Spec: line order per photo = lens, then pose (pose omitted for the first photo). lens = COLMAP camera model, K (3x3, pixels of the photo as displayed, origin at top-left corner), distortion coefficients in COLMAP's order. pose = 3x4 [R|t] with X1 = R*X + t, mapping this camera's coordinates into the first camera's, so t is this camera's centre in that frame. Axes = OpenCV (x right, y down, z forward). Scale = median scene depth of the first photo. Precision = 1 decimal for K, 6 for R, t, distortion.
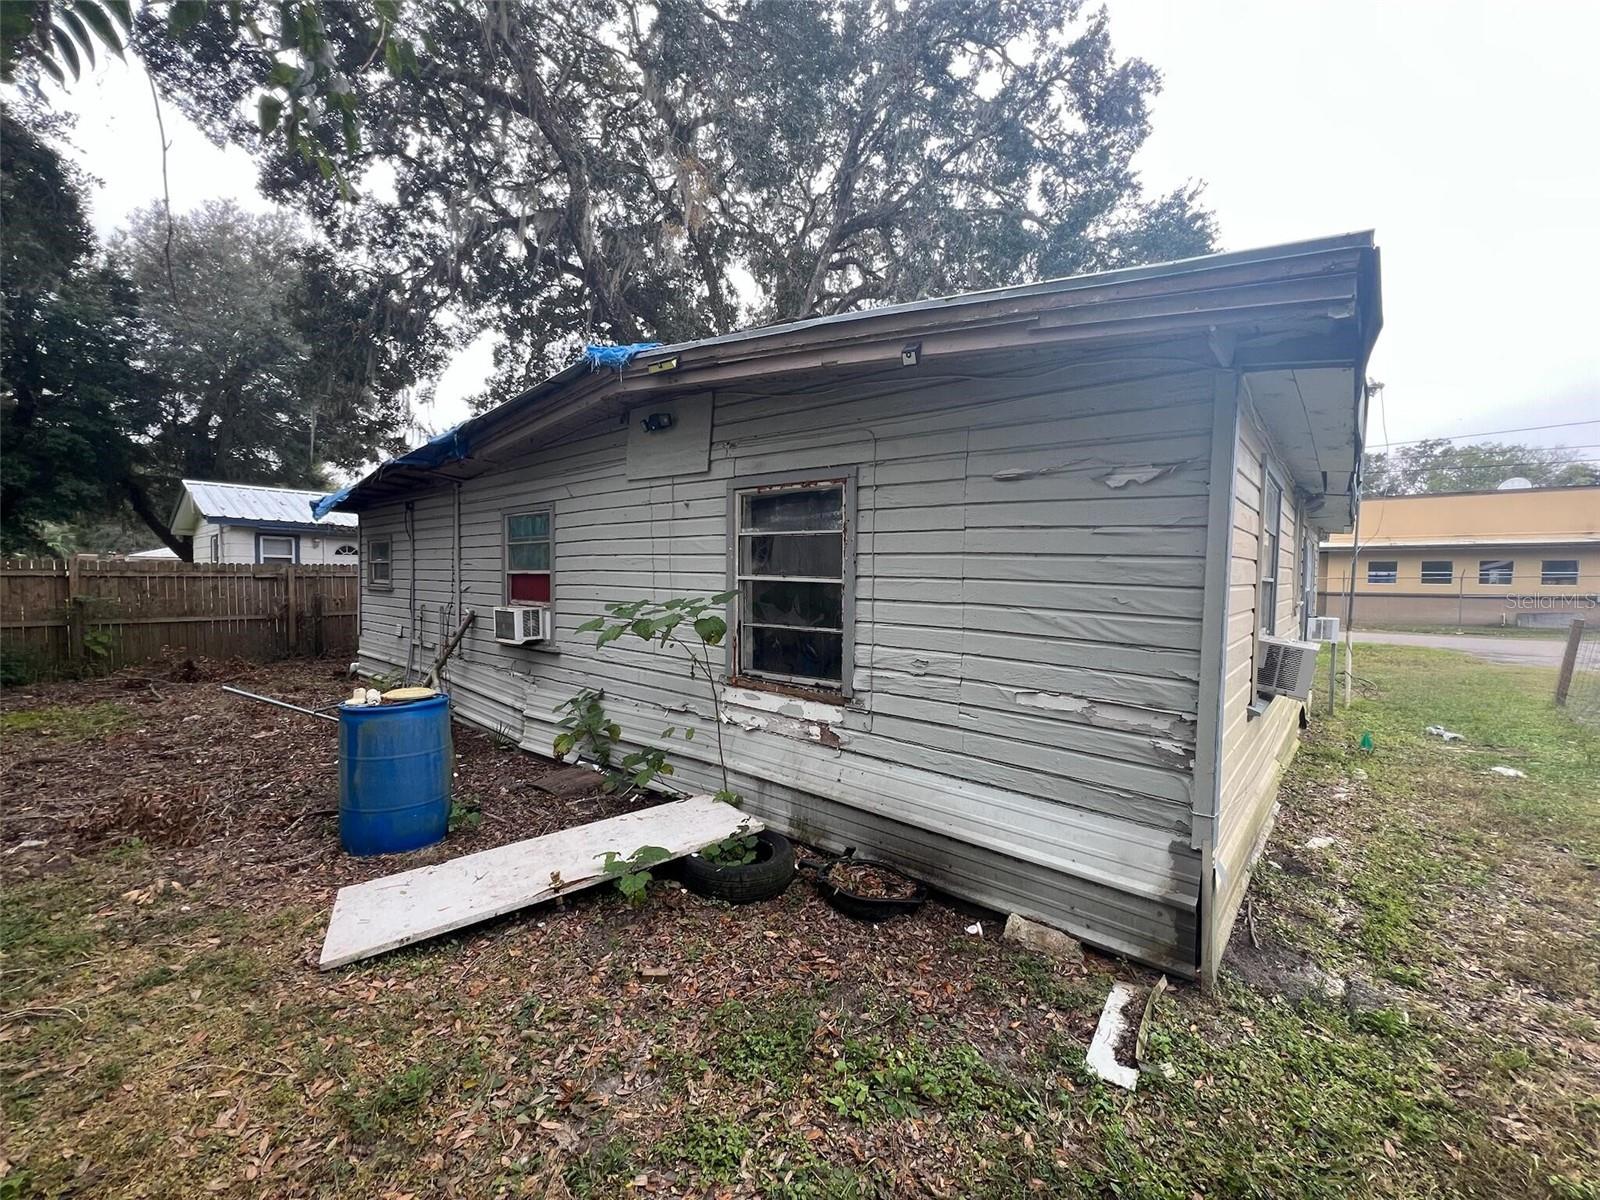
lens RADIAL K [[628.1, 0, 797.6], [0, 628.1, 608.4], [0, 0, 1]] dist [0.000222, -0.000191]
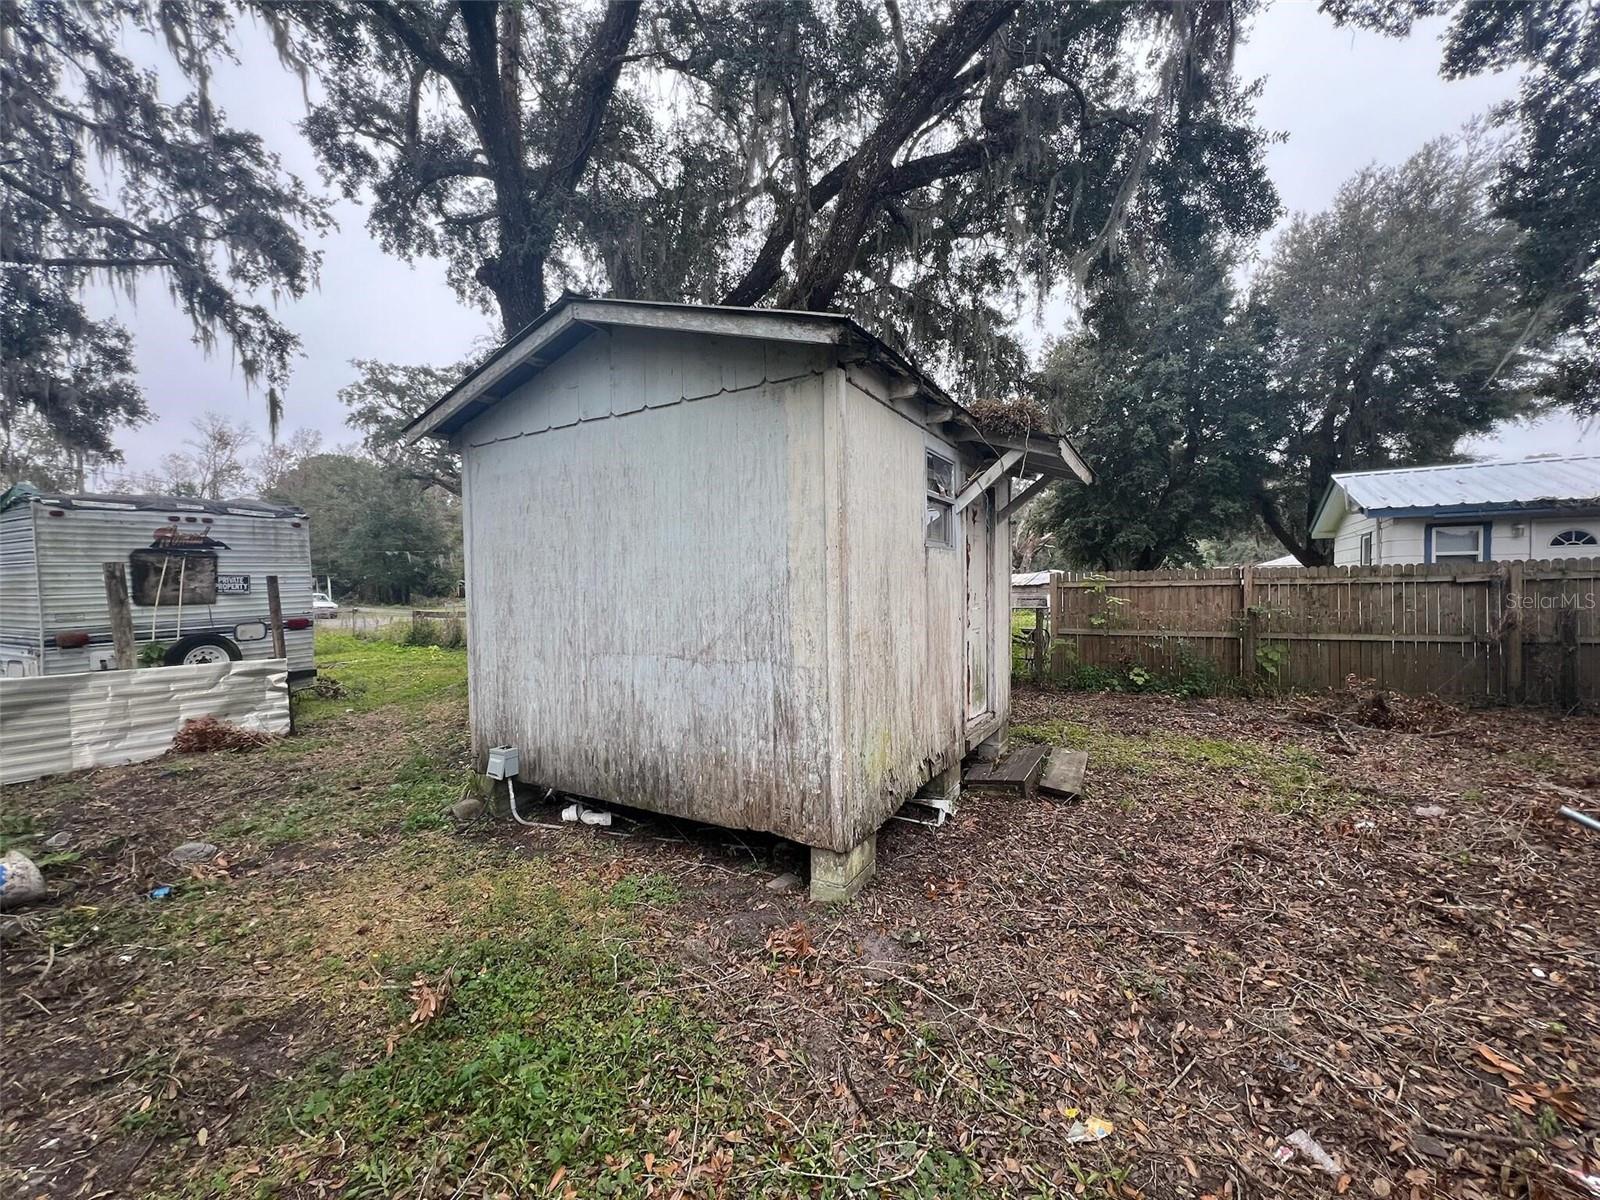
lens RADIAL K [[628.1, 0, 798.8], [0, 628.1, 600.3], [0, 0, 1]] dist [0.000222, -0.000191]
pose [[0.137955, 0.007156, -0.990413, -0.205349], [-0.028403, 0.999591, 0.003266, -0.008074], [0.990031, 0.027680, 0.138102, 0.137078]]
